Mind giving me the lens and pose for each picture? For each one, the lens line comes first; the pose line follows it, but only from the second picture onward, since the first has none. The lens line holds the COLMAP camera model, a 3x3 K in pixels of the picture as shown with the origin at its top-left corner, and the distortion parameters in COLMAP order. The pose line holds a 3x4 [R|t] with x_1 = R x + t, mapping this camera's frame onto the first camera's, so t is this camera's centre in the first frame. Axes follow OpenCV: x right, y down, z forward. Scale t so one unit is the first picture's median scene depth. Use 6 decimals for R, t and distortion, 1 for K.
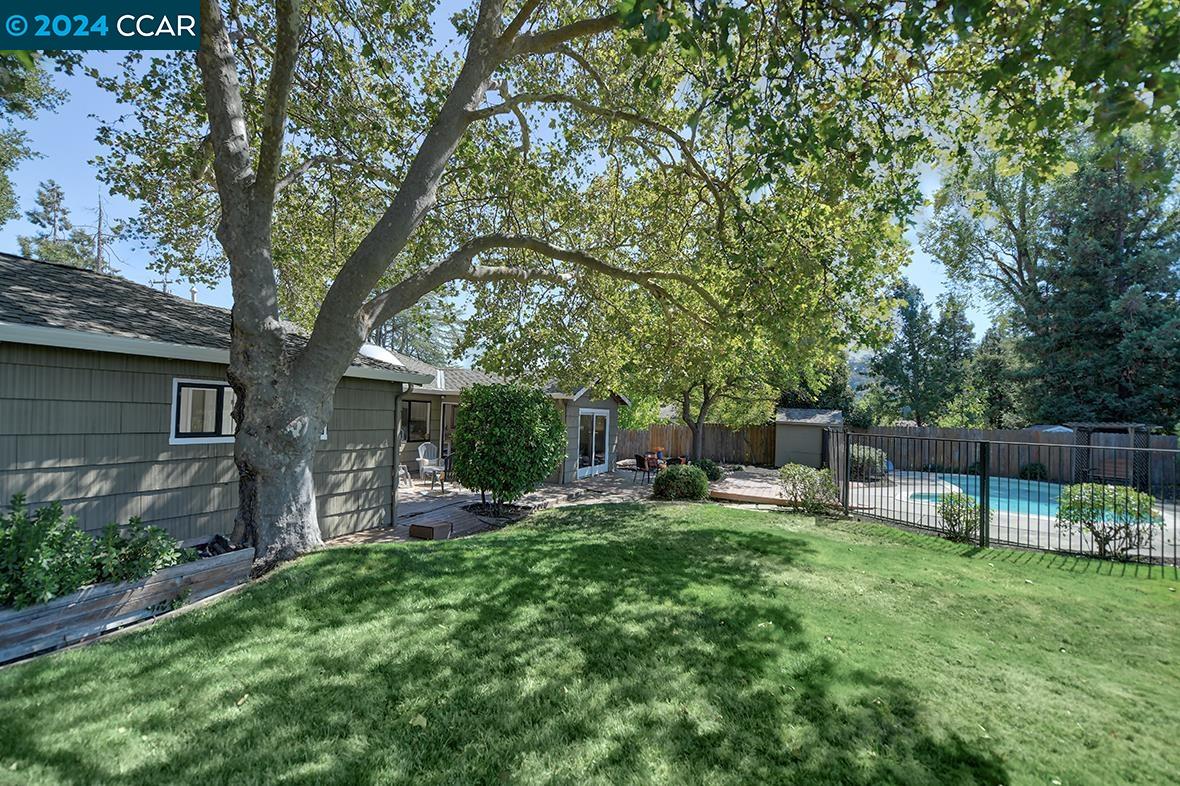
lens RADIAL K [[484.4, 0, 598.8], [0, 484.4, 397.9], [0, 0, 1]] dist [-0.012419, -0.000884]
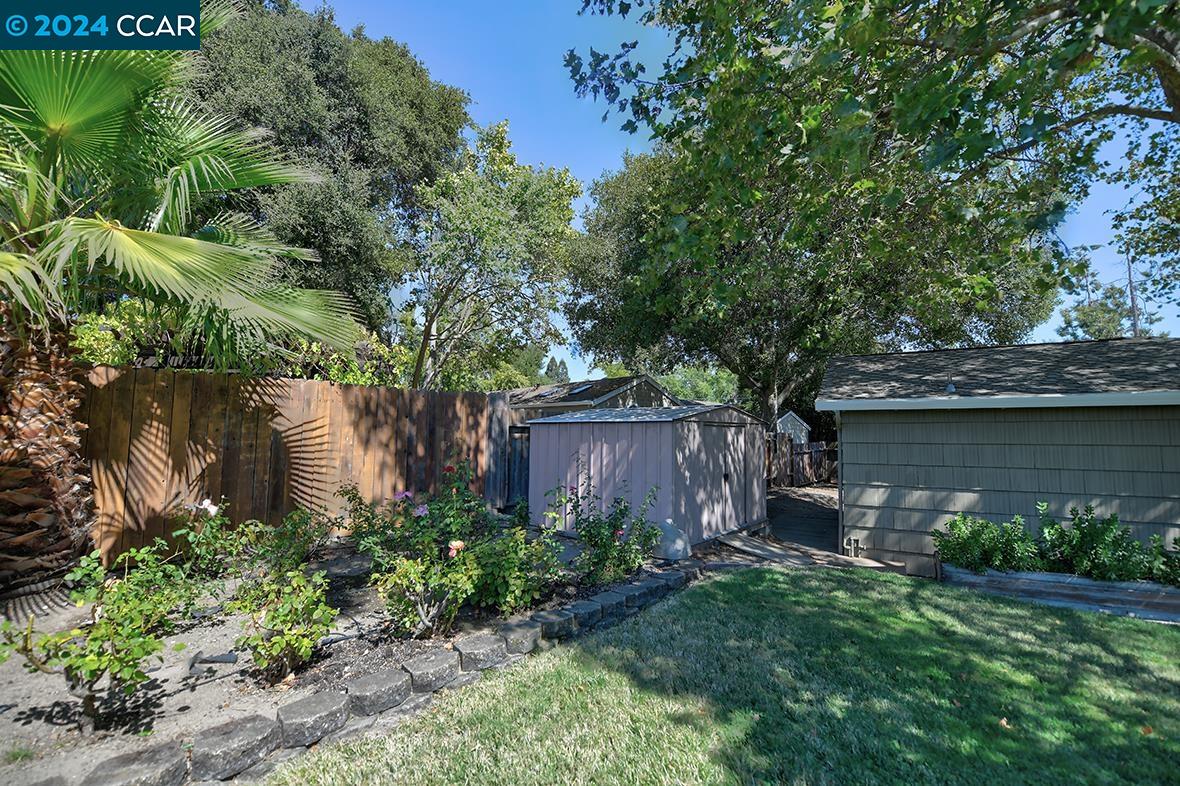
lens RADIAL K [[484.4, 0, 598.0], [0, 484.4, 402.4], [0, 0, 1]] dist [-0.012419, -0.000884]
pose [[-0.096454, -0.103141, -0.989979, 0.195865], [0.003887, 0.994570, -0.103998, 0.009790], [0.995330, -0.013880, -0.095530, -0.170283]]
